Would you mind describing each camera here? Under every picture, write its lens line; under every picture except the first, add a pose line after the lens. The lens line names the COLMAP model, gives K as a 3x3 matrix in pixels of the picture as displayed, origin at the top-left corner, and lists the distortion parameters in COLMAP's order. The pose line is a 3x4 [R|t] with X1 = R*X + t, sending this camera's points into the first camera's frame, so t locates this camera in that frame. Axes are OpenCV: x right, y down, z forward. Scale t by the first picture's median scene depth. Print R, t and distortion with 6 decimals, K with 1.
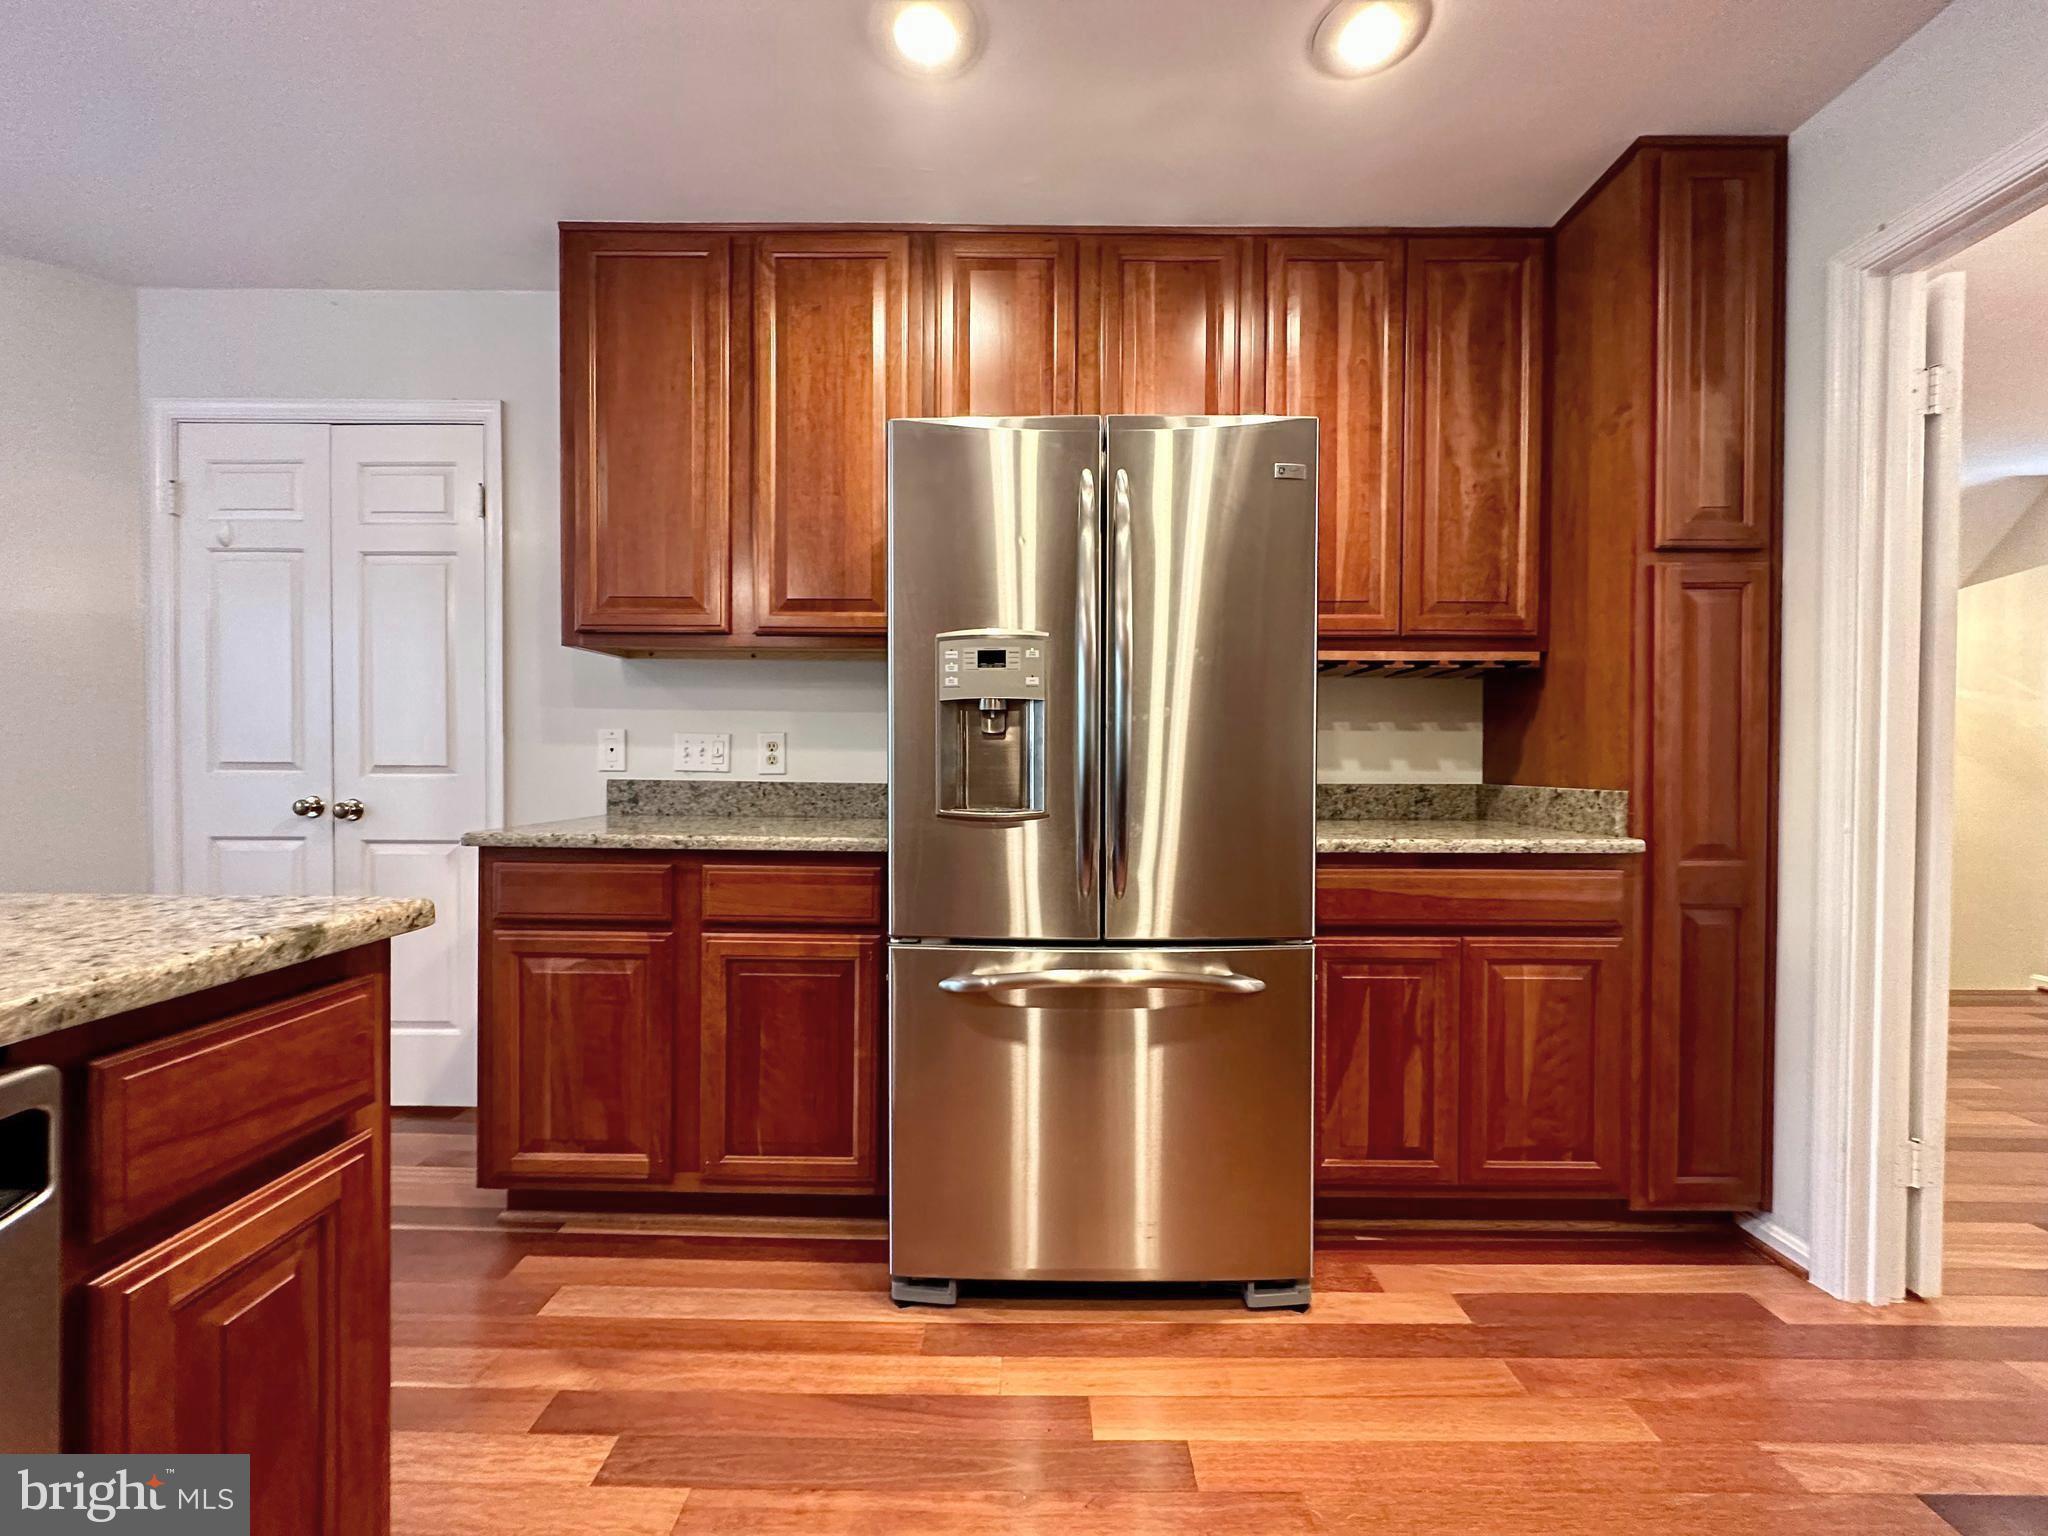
lens RADIAL K [[815.7, 0, 1022.2], [0, 815.7, 767.0], [0, 0, 1]] dist [-0.002831, 0.000254]
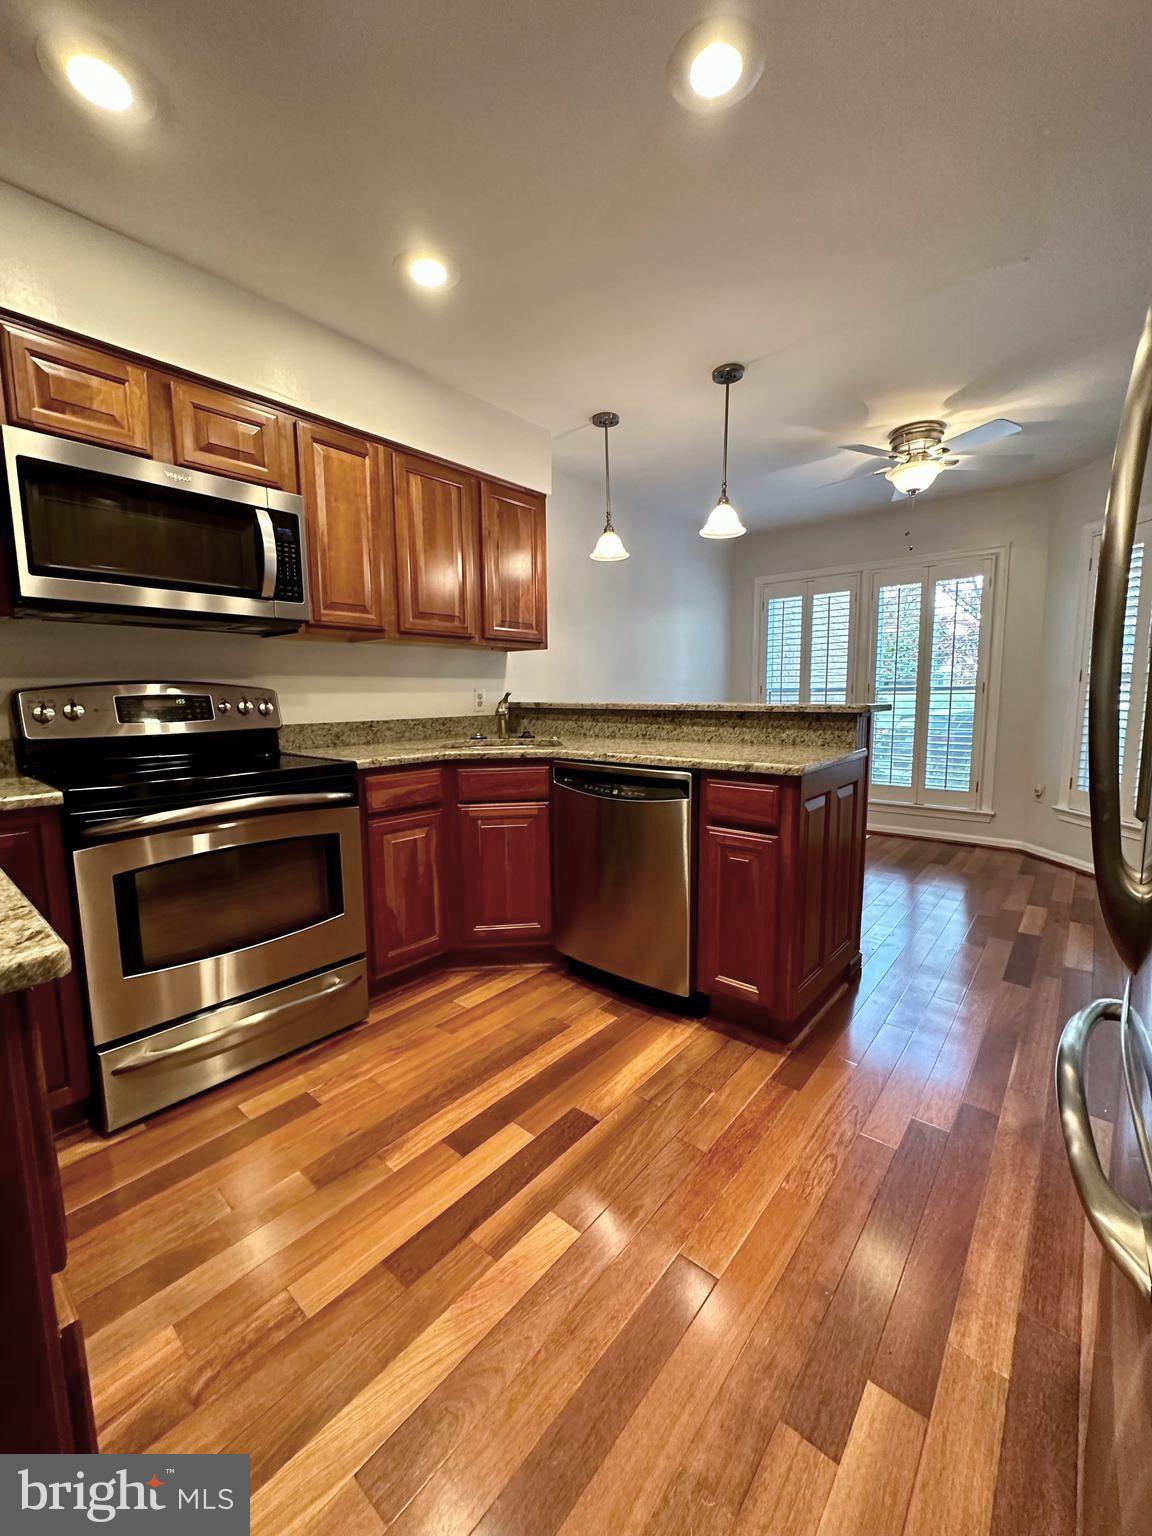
lens RADIAL K [[611.8, 0, 575.9], [0, 611.8, 766.6], [0, 0, 1]] dist [-0.002831, 0.000254]
pose [[-0.641995, 0.093543, -0.760981, 0.922715], [0.001793, 0.992710, 0.120516, -0.057840], [0.766707, 0.076007, -0.637482, 1.248259]]
